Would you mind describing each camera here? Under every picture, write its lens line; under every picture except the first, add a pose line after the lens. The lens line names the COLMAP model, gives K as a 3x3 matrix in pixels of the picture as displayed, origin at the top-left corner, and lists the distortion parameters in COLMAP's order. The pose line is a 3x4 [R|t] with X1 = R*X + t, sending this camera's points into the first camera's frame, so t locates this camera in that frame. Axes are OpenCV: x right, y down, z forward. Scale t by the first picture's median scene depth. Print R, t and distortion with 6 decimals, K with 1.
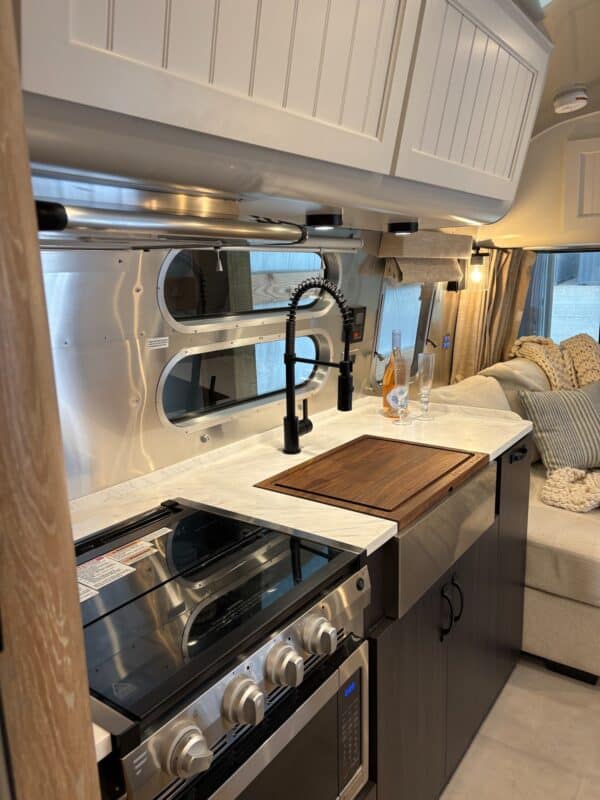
lens RADIAL K [[599.2, 0, 300.0], [0, 599.2, 400.0], [0, 0, 1]] dist [0.069754, -0.083965]
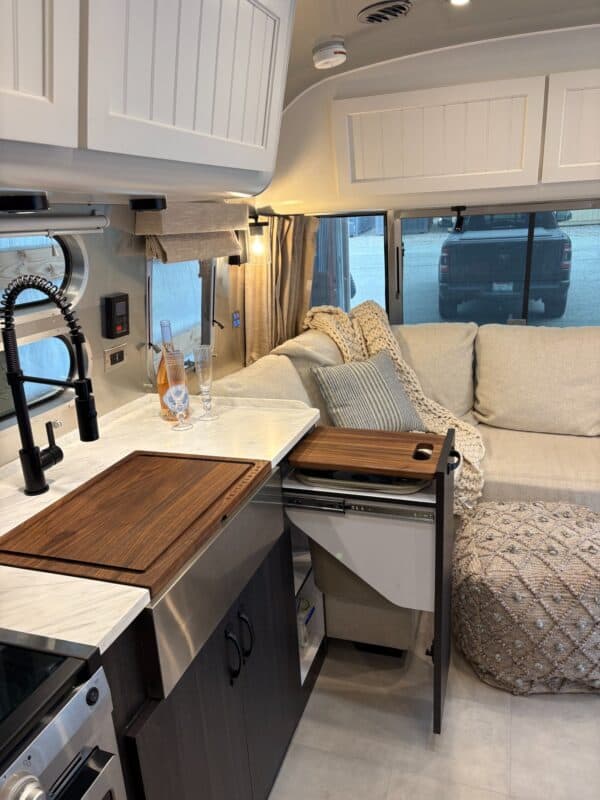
lens RADIAL K [[594.6, 0, 301.9], [0, 594.6, 405.0], [0, 0, 1]] dist [0.066816, -0.078179]
pose [[0.954191, -0.115315, 0.276082, 0.099719], [0.092721, 0.991285, 0.093581, -0.060224], [-0.284468, -0.063695, 0.956567, 0.113169]]
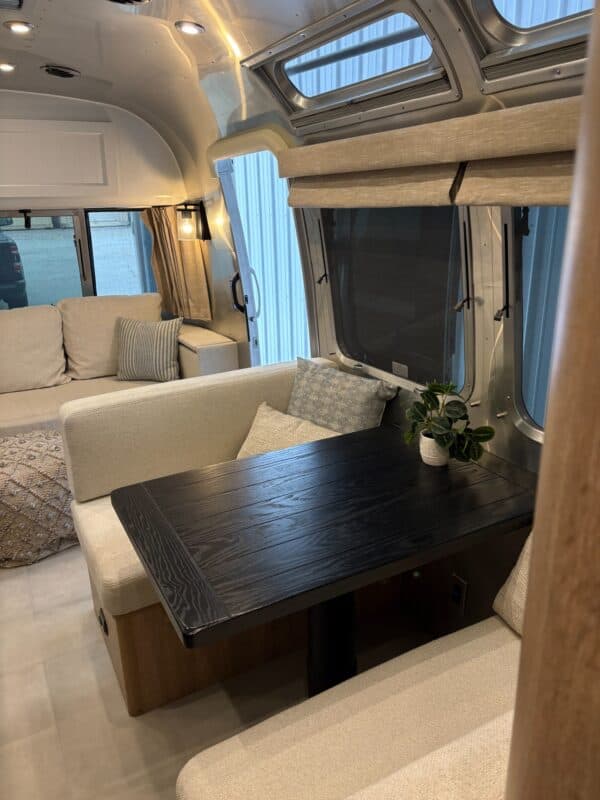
lens RADIAL K [[594.6, 0, 301.9], [0, 594.6, 405.0], [0, 0, 1]] dist [0.066816, -0.078179]
pose [[0.429504, -0.280562, 0.858377, -0.150934], [0.202641, 0.956218, 0.211147, 0.015188], [-0.880036, 0.083254, 0.467553, -0.278605]]
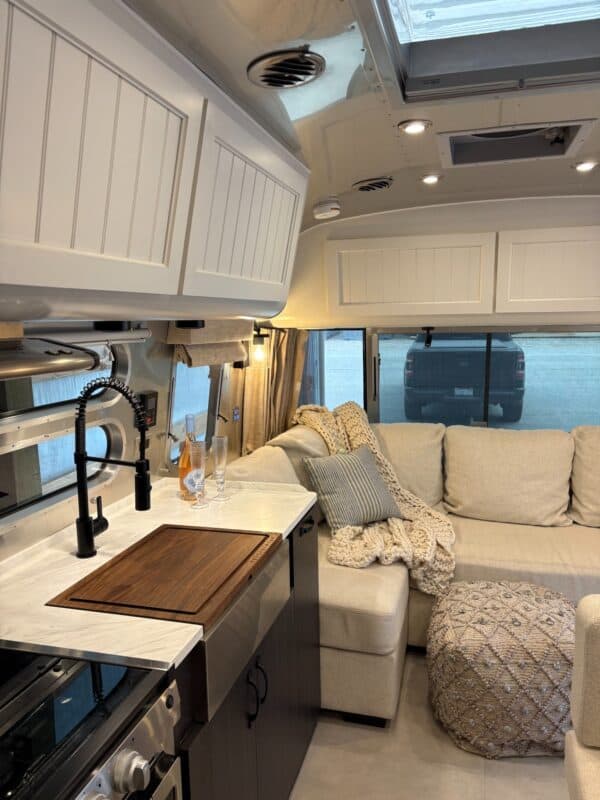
lens RADIAL K [[594.6, 0, 301.9], [0, 594.6, 405.0], [0, 0, 1]] dist [0.066816, -0.078179]
pose [[0.938107, -0.041734, 0.343822, -0.009314], [0.067145, 0.995794, -0.062331, -0.058153], [-0.339775, 0.081559, 0.936964, -0.026874]]
